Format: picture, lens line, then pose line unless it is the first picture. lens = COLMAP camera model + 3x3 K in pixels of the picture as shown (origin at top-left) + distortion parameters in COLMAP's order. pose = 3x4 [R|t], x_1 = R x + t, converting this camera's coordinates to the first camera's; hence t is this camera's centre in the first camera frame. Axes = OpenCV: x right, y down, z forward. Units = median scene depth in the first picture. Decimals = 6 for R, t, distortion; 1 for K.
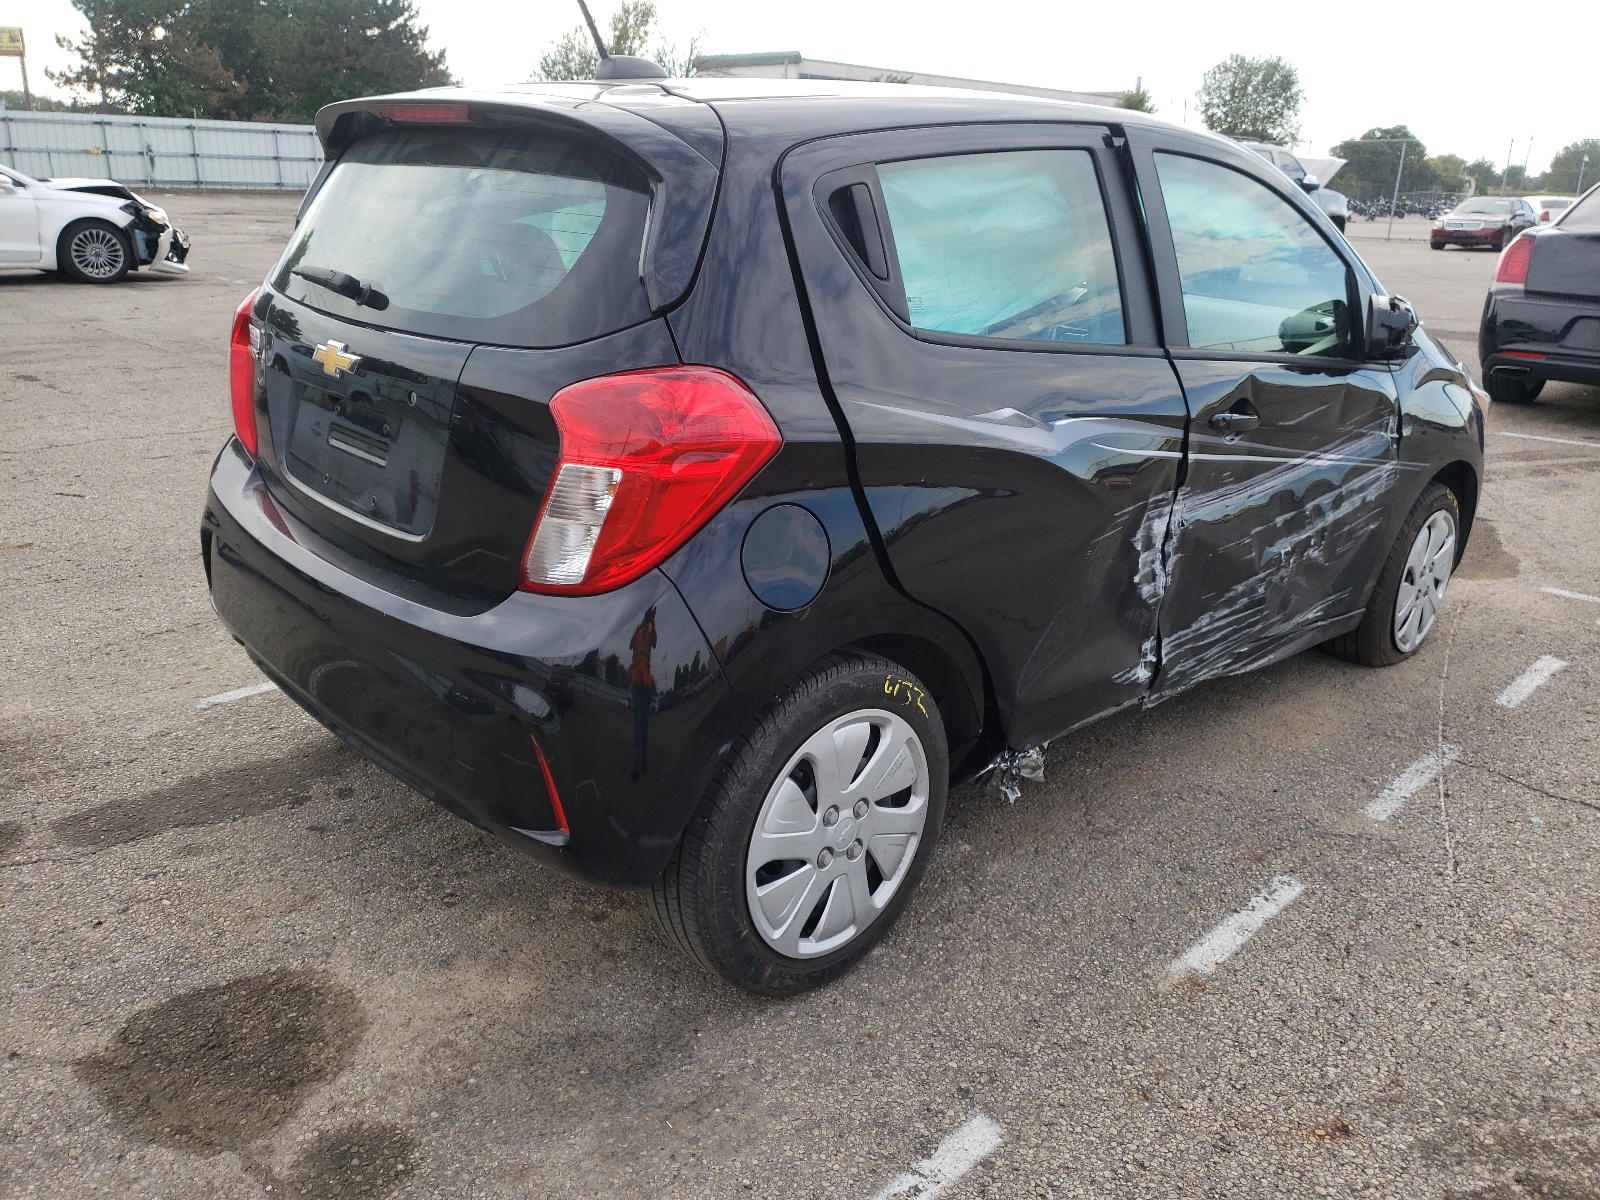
lens RADIAL K [[1201.6, 0, 804.1], [0, 1201.6, 600.8], [0, 0, 1]] dist [0.009464, 0.006786]
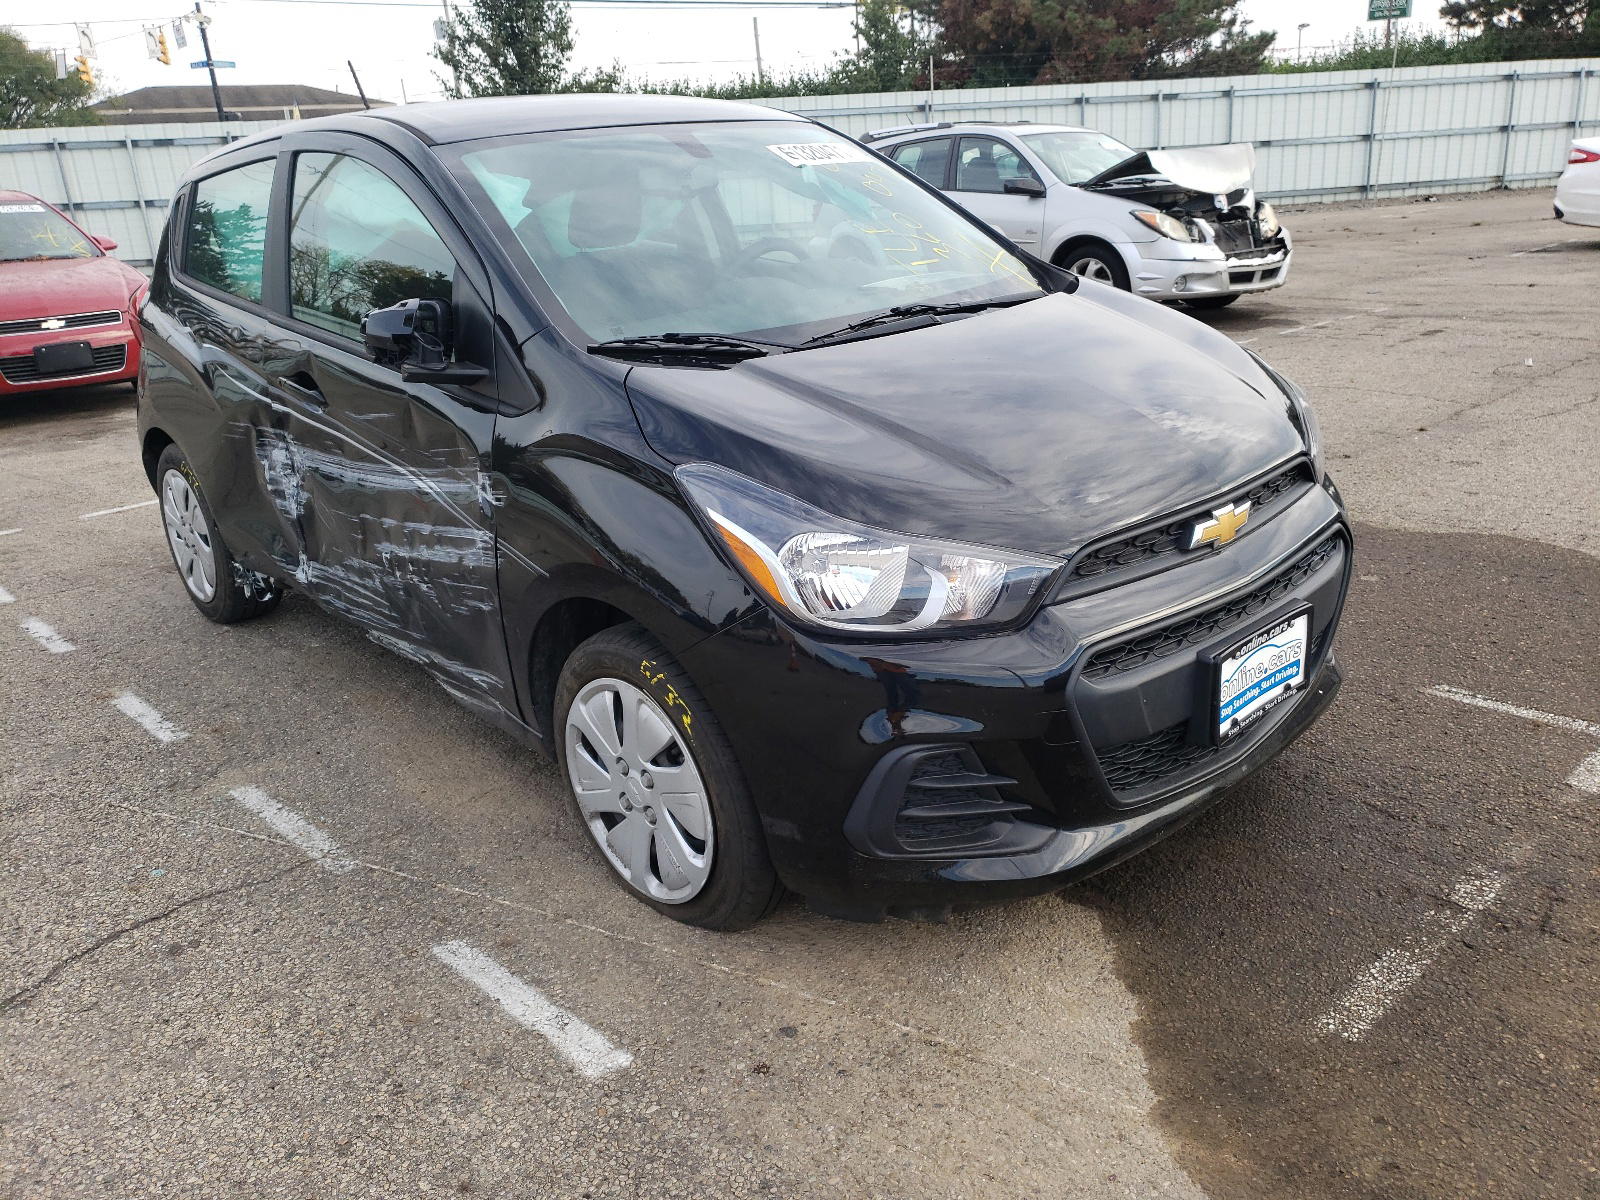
lens RADIAL K [[1201.6, 0, 804.1], [0, 1201.6, 600.8], [0, 0, 1]] dist [0.009464, 0.006786]
pose [[0.014736, 0.304044, -0.952544, 2.232640], [-0.285965, 0.914138, 0.287361, -0.637553], [0.958127, 0.268160, 0.100417, 2.077758]]
